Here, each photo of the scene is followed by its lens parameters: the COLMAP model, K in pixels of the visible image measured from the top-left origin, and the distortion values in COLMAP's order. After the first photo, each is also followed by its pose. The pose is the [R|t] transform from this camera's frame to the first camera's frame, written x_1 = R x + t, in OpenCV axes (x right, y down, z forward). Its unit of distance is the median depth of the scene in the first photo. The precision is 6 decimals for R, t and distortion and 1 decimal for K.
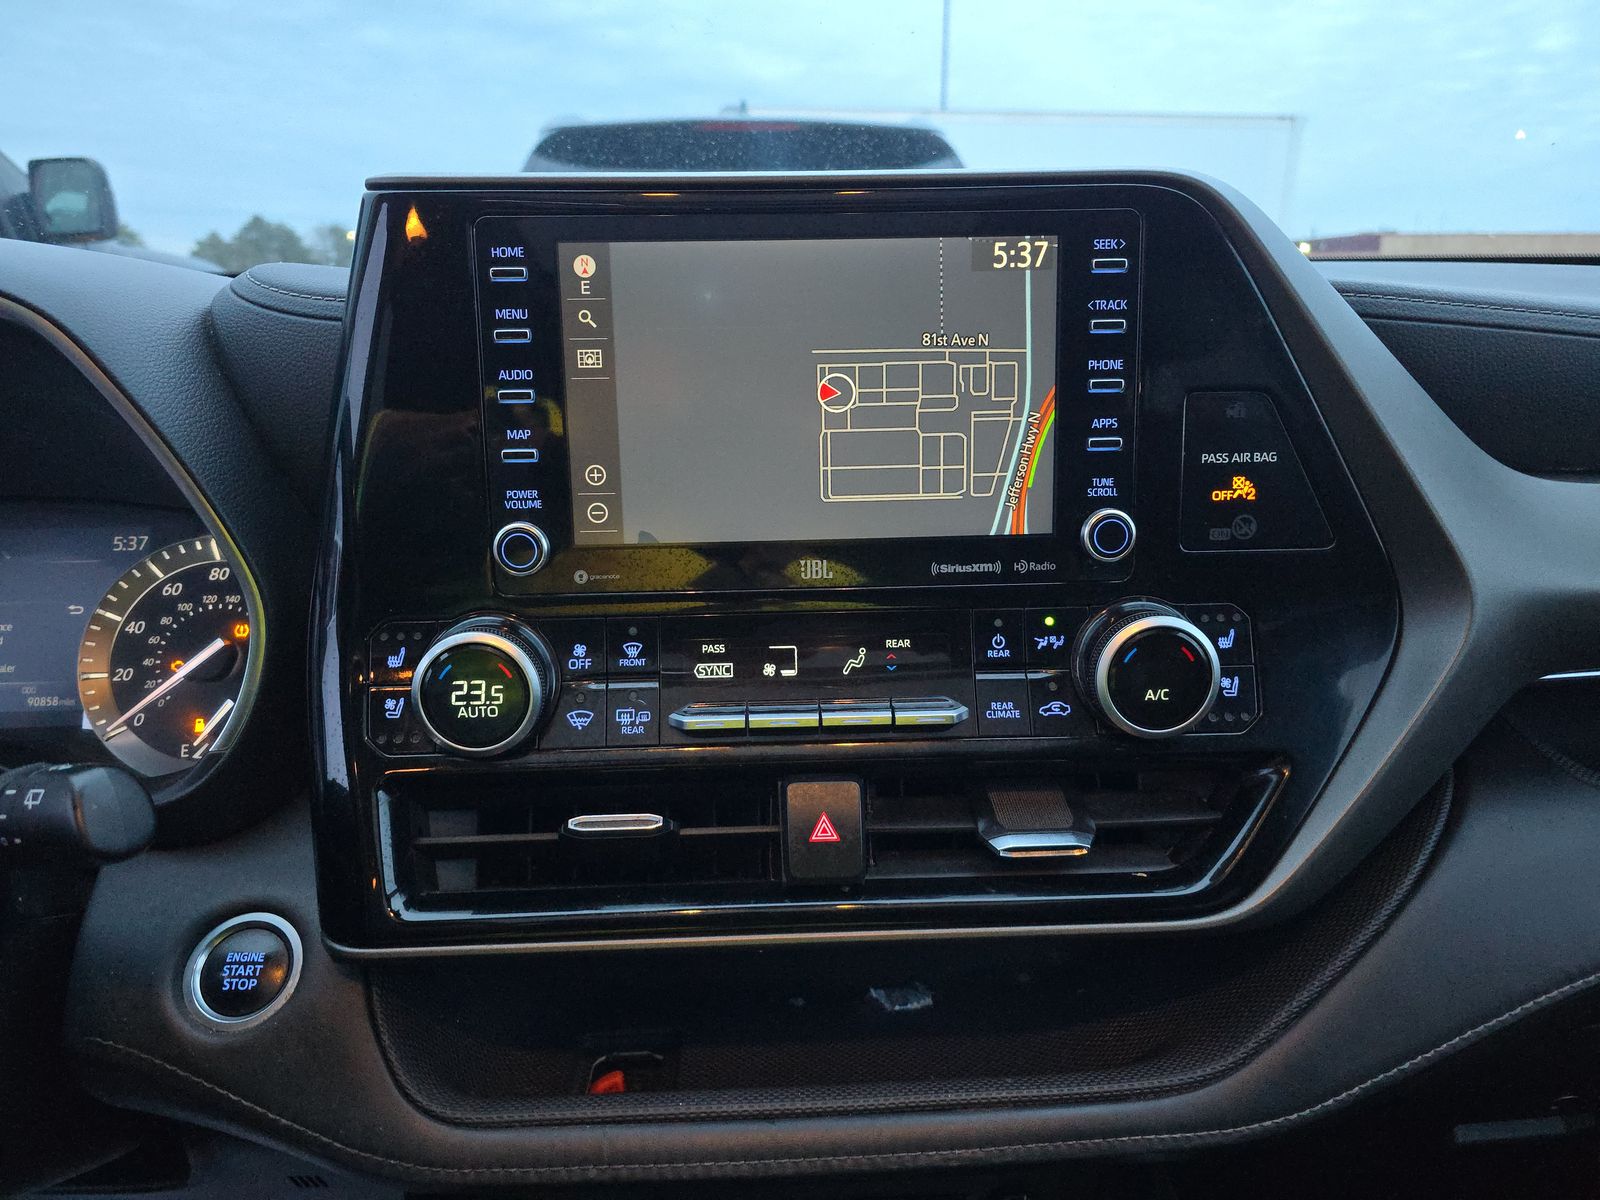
lens RADIAL K [[1093.2, 0, 810.1], [0, 1093.2, 619.5], [0, 0, 1]] dist [0.046473, -0.044495]
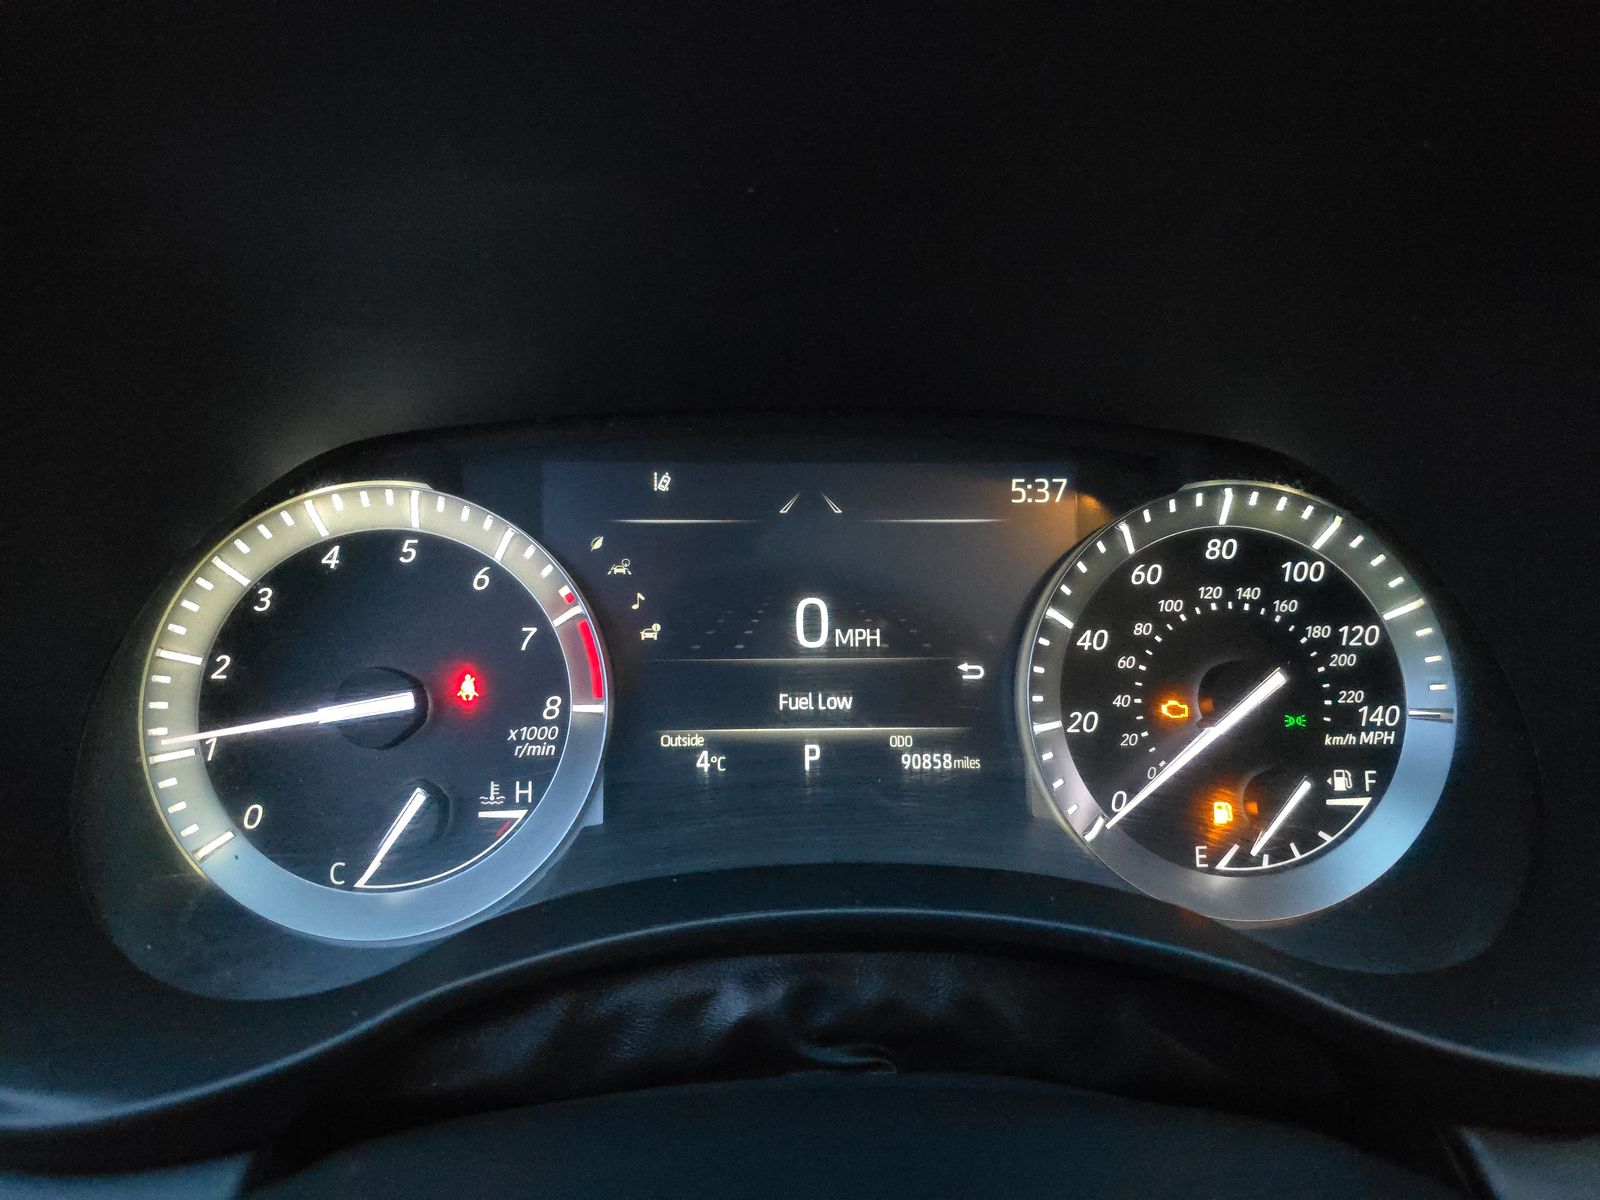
lens RADIAL K [[1075.1, 0, 800.0], [0, 1075.1, 600.0], [0, 0, 1]] dist [0.057229, -0.162640]
pose [[0.999031, 0.022064, 0.038077, -0.802906], [-0.024990, 0.996627, 0.078163, -0.055342], [-0.036224, -0.079039, 0.996213, 0.451793]]
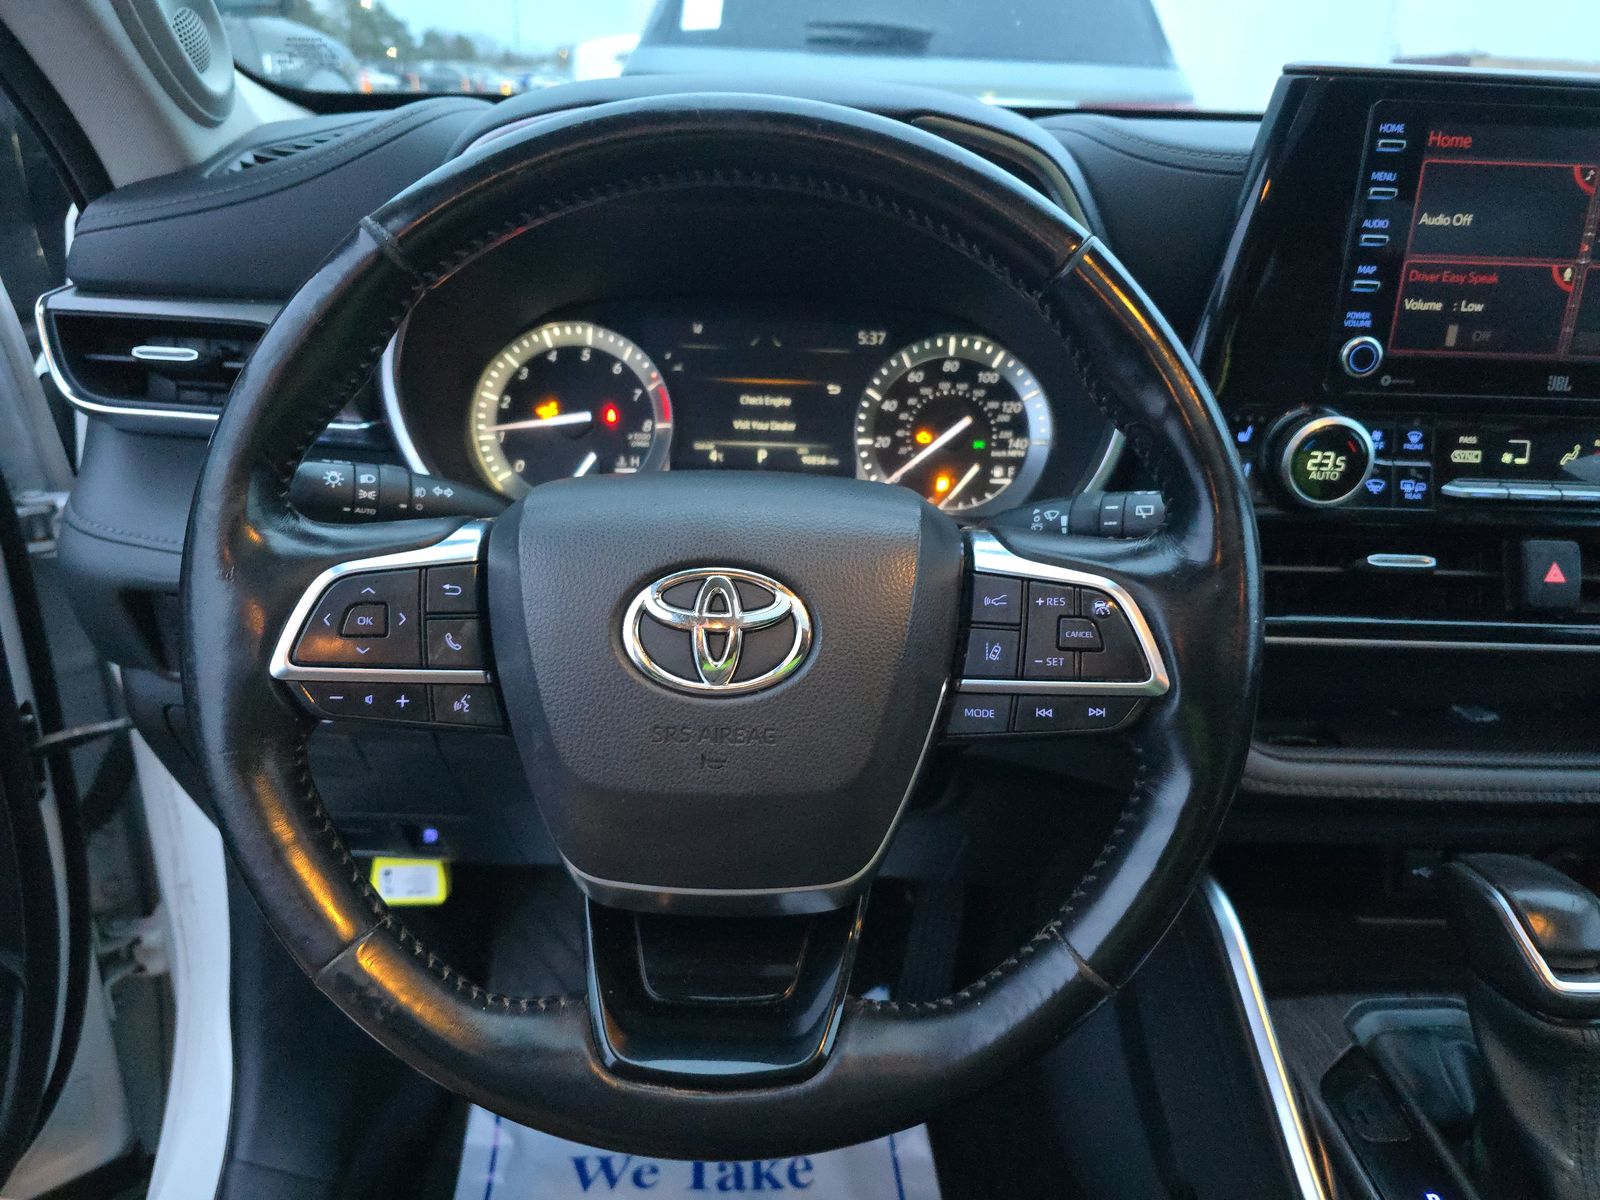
lens RADIAL K [[1093.2, 0, 810.1], [0, 1093.2, 619.5], [0, 0, 1]] dist [0.046473, -0.044495]
pose [[0.998540, 0.053816, 0.004578, -0.709884], [-0.053872, 0.986347, 0.155619, 0.060999], [0.003859, -0.155639, 0.987807, -0.309548]]
